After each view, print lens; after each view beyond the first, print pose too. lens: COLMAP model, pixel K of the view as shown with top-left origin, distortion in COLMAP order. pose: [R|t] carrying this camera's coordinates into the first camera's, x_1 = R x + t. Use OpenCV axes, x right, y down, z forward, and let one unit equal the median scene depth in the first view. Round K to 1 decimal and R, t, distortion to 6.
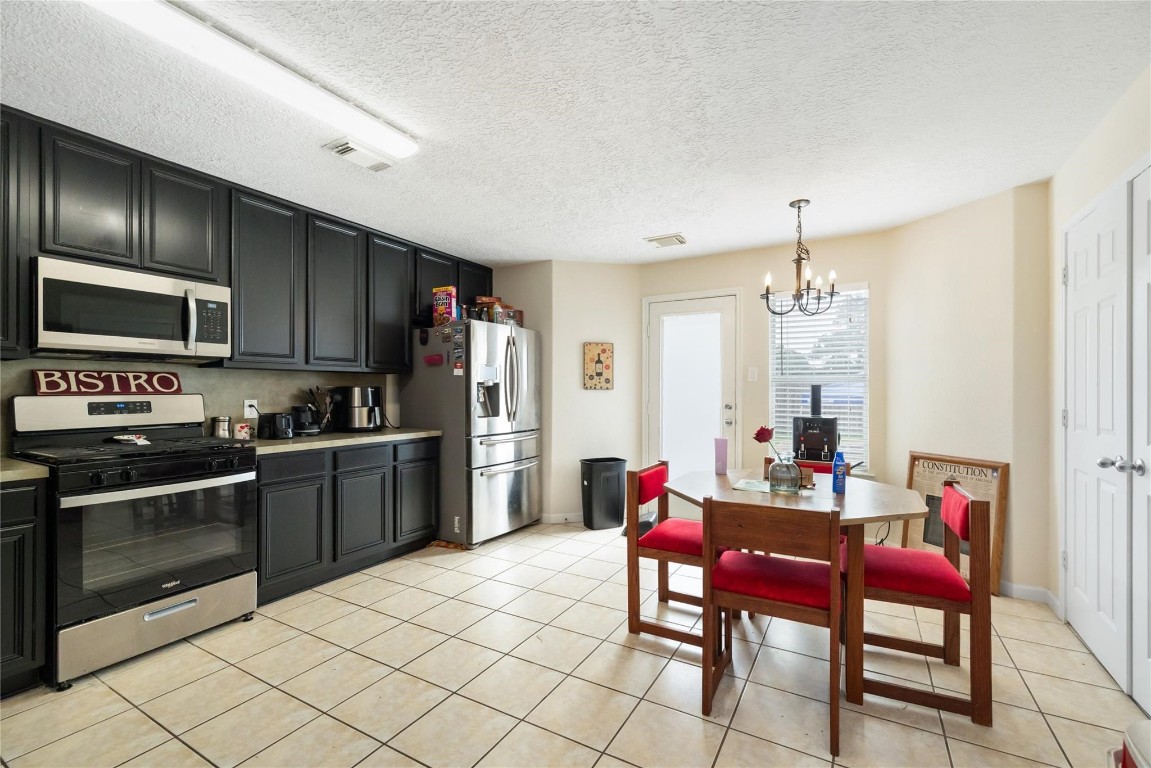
lens RADIAL K [[492.0, 0, 581.4], [0, 492.0, 391.8], [0, 0, 1]] dist [0.001872, 0.000169]
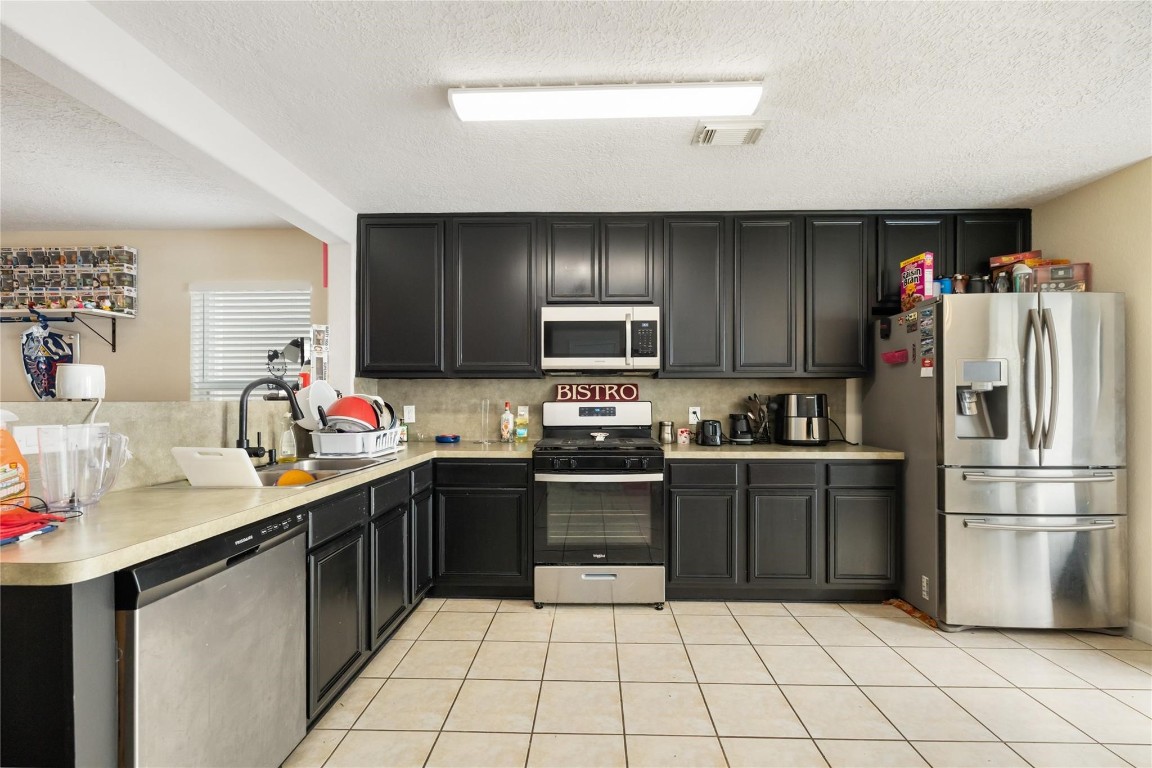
lens RADIAL K [[488.3, 0, 580.6], [0, 488.3, 398.7], [0, 0, 1]] dist [-0.000637, -0.000244]
pose [[0.472099, 0.000015, -0.881546, 0.155650], [-0.001575, 0.999998, -0.000826, -0.000657], [0.881544, 0.001778, 0.472098, 0.270864]]
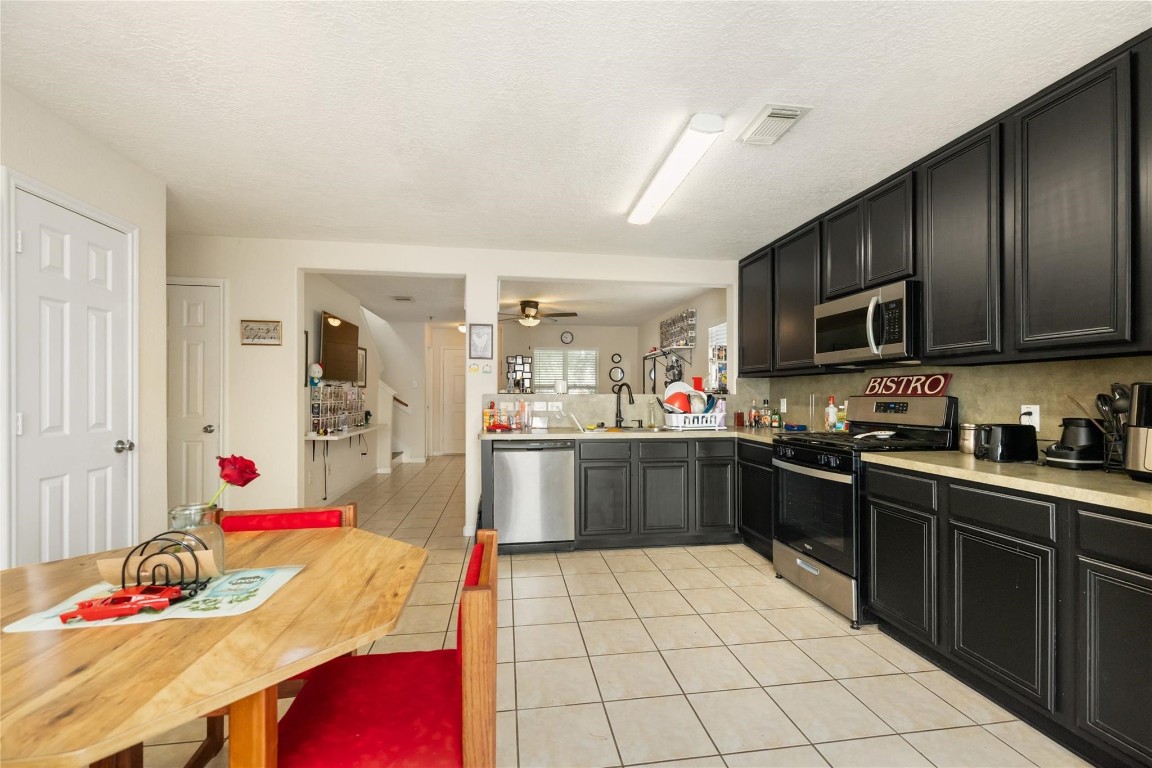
lens RADIAL K [[492.5, 0, 581.9], [0, 492.5, 391.8], [0, 0, 1]] dist [0.001872, 0.000169]
pose [[-0.784714, -0.002827, -0.619851, 0.282791], [-0.001531, 0.999995, -0.002622, -0.000215], [0.619856, -0.001109, -0.784715, 1.152439]]
